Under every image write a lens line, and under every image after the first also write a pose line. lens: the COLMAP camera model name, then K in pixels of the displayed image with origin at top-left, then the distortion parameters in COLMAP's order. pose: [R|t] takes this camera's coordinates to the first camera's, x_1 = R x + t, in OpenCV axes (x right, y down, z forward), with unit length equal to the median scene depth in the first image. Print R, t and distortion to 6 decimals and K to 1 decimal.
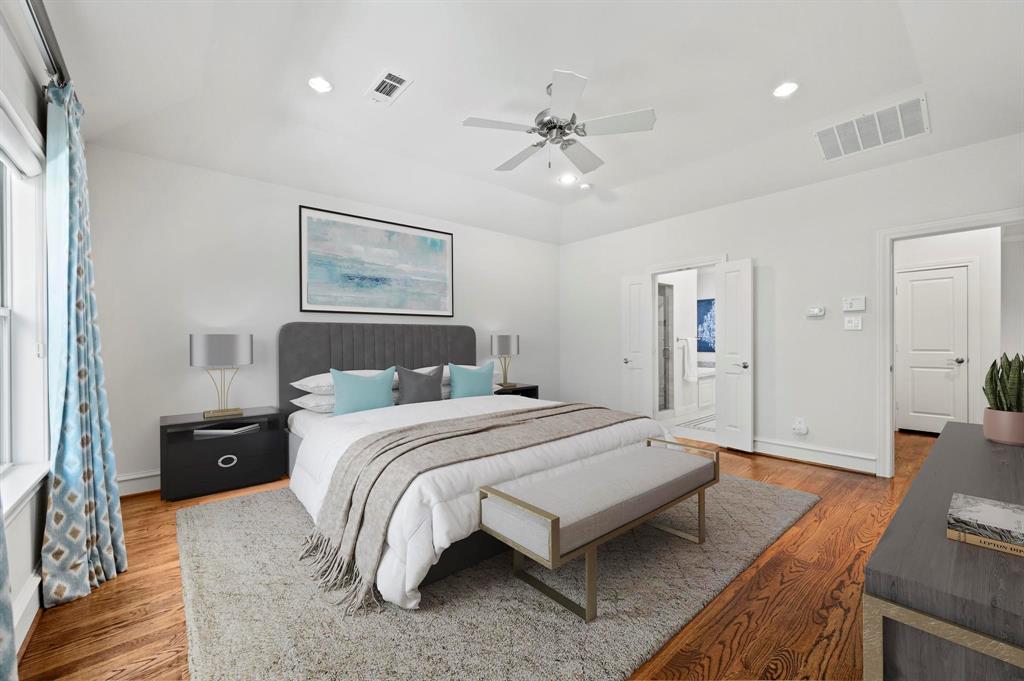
lens RADIAL K [[402.3, 0, 504.3], [0, 402.3, 376.6], [0, 0, 1]] dist [-0.001617, 0.000520]
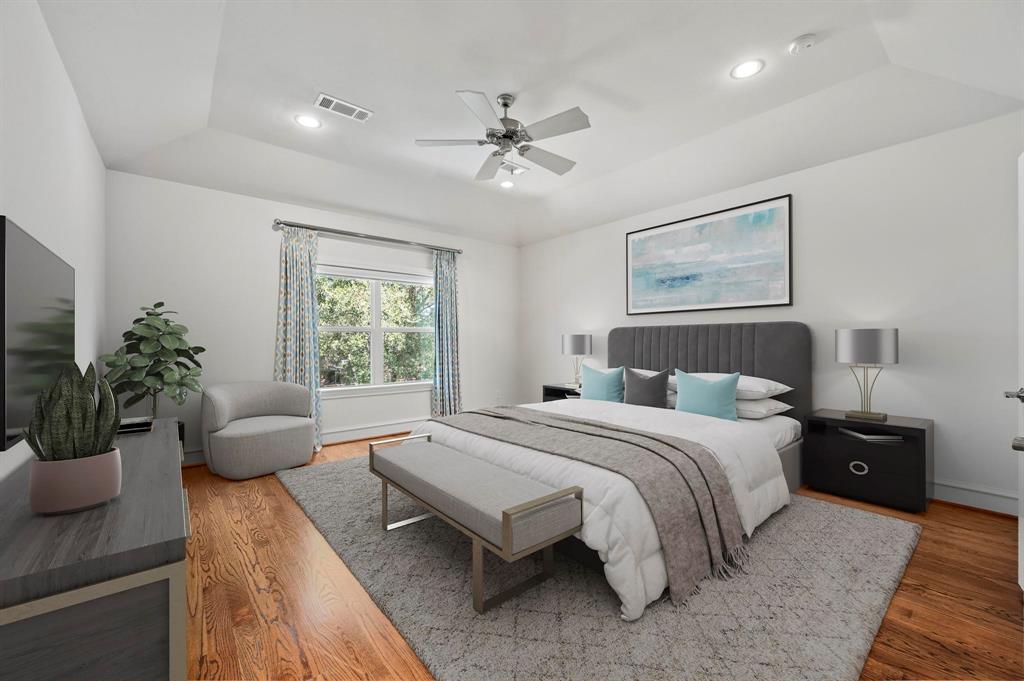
lens RADIAL K [[402.3, 0, 510.8], [0, 402.3, 339.8], [0, 0, 1]] dist [-0.001617, 0.000520]
pose [[0.000382, 0.006653, -0.999978, 0.687337], [-0.086084, 0.996266, 0.006595, -0.055607], [0.996288, 0.086080, 0.000954, 0.575141]]
